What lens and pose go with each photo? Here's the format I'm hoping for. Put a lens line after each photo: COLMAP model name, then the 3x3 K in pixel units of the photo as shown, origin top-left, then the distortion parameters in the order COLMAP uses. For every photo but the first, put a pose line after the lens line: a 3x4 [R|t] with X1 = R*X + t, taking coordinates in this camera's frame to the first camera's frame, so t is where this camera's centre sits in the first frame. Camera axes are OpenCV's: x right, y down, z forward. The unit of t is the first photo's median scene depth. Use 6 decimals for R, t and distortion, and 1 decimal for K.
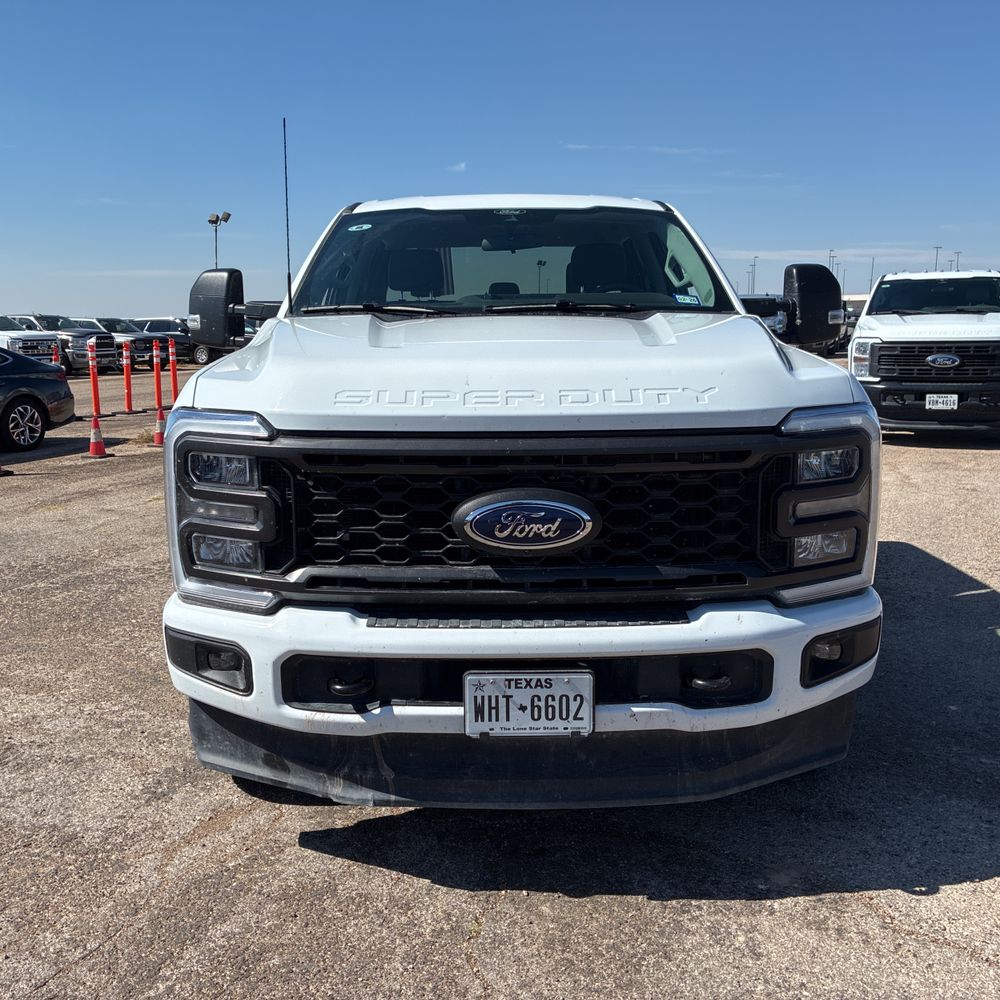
lens RADIAL K [[994.2, 0, 499.2], [0, 994.2, 488.0], [0, 0, 1]] dist [0.071956, -0.108723]
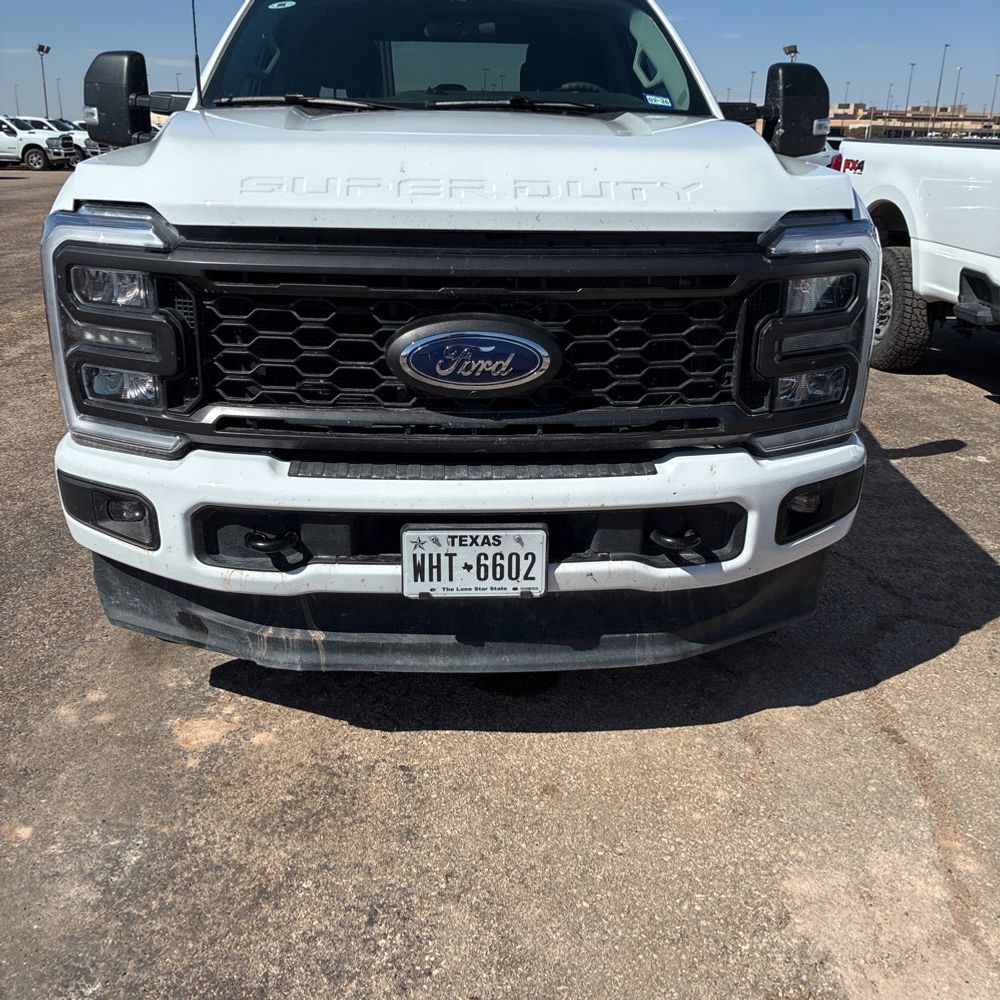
lens RADIAL K [[996.9, 0, 497.3], [0, 996.9, 482.7], [0, 0, 1]] dist [0.025690, -0.020061]
pose [[0.998611, 0.005223, 0.052435, 0.002997], [-0.013710, 0.986557, 0.162843, 0.001421], [-0.050880, -0.163336, 0.985258, 0.130587]]
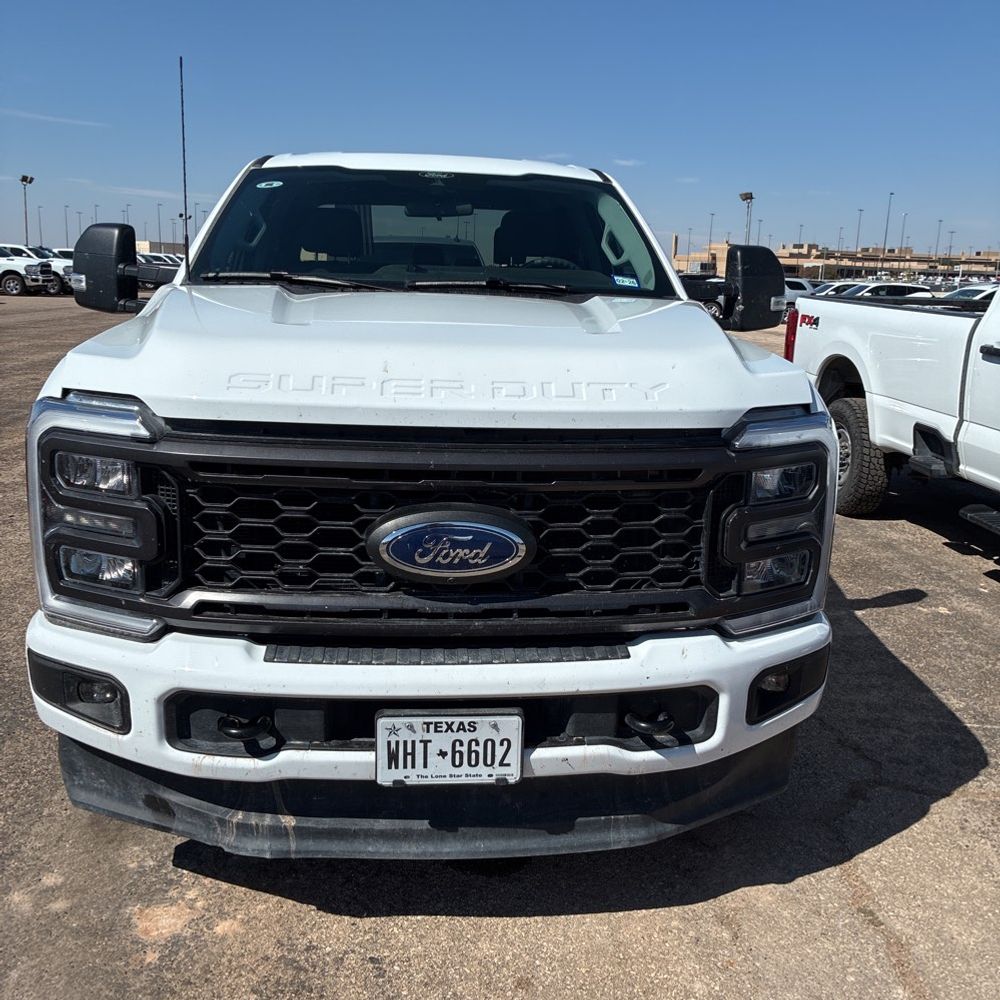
lens RADIAL K [[996.4, 0, 509.9], [0, 996.4, 481.9], [0, 0, 1]] dist [0.025576, -0.015281]
pose [[0.995434, 0.019123, 0.093518, -0.004197], [-0.022887, 0.998964, 0.039343, -0.054321], [-0.092668, -0.041304, 0.994840, 0.117031]]
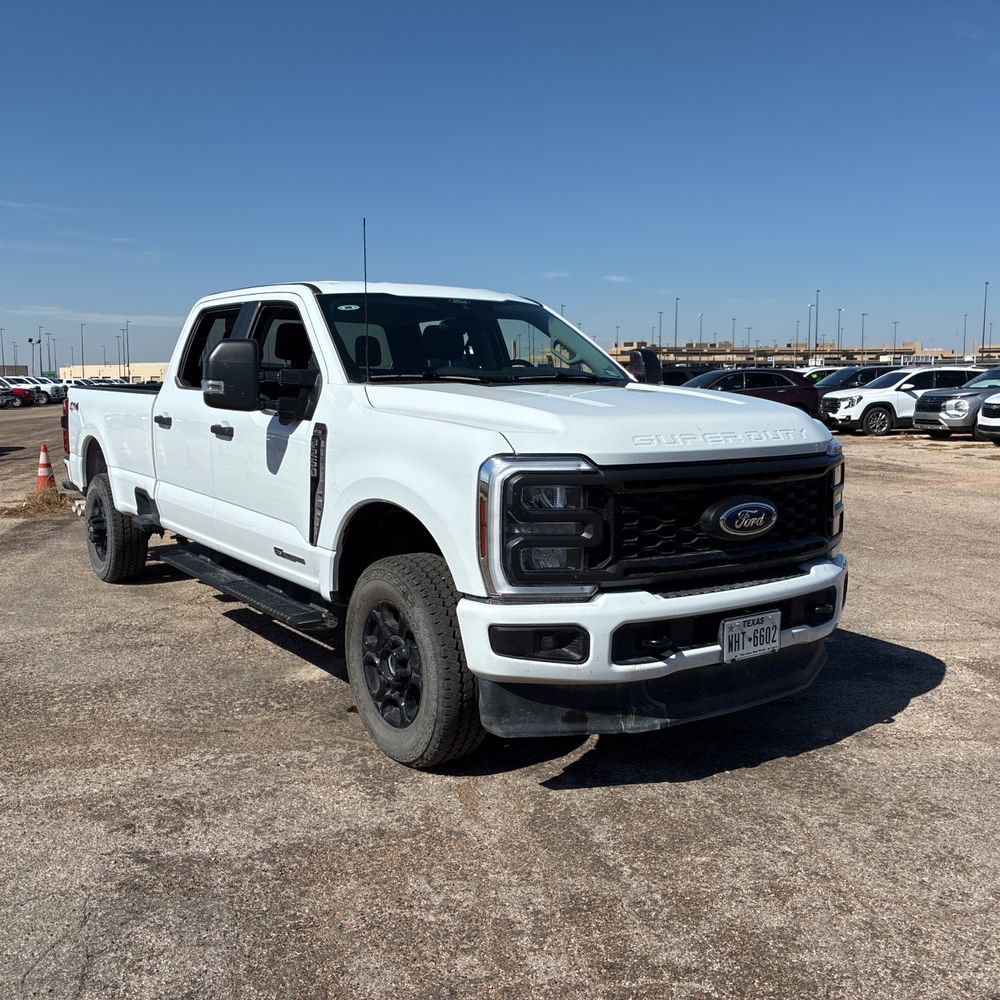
lens RADIAL K [[996.9, 0, 497.3], [0, 996.9, 482.7], [0, 0, 1]] dist [0.025690, -0.020061]
pose [[0.824214, -0.049605, 0.564101, -1.098483], [0.088886, 0.995141, -0.042363, 0.011791], [-0.559259, 0.085057, 0.824618, -0.064094]]
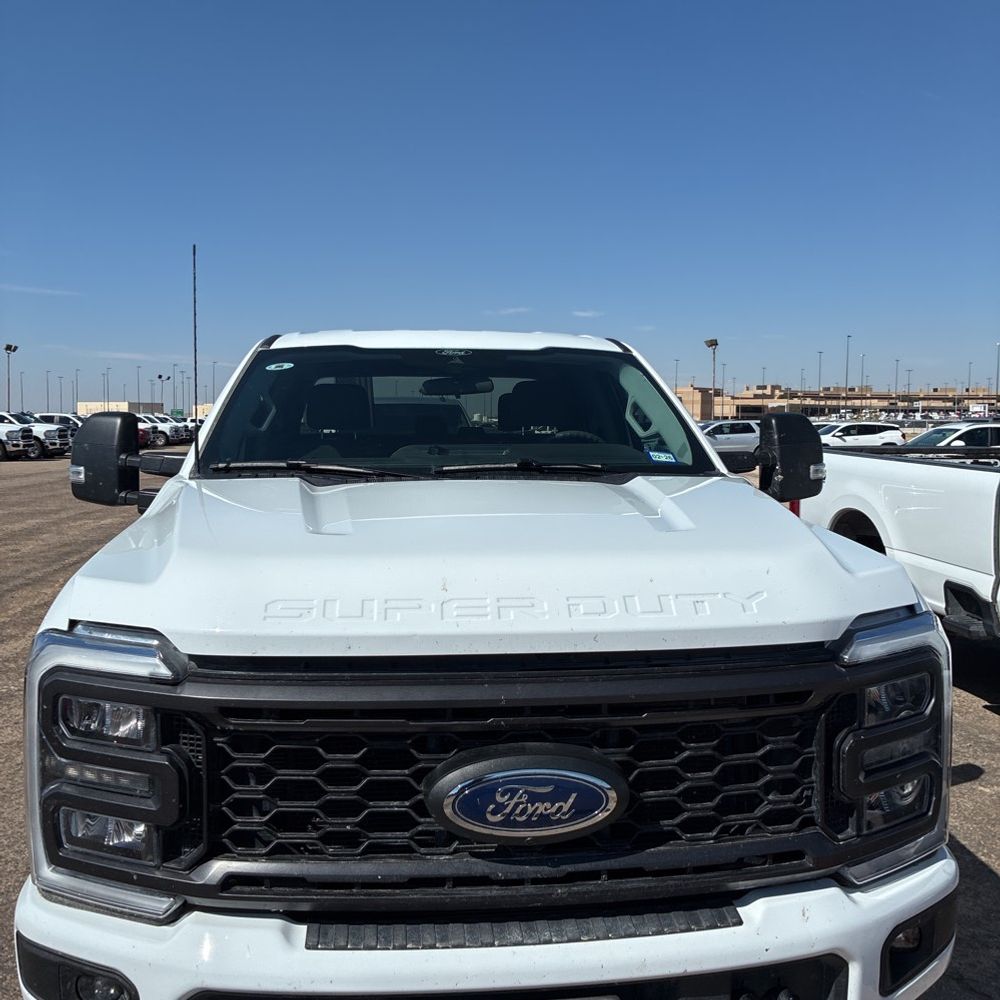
lens RADIAL K [[996.9, 0, 497.3], [0, 996.9, 482.7], [0, 0, 1]] dist [0.025690, -0.020061]
pose [[0.994814, 0.000859, 0.101703, -0.067413], [0.009959, 0.994336, -0.105814, -0.112813], [-0.101218, 0.106278, 0.989171, 0.229986]]
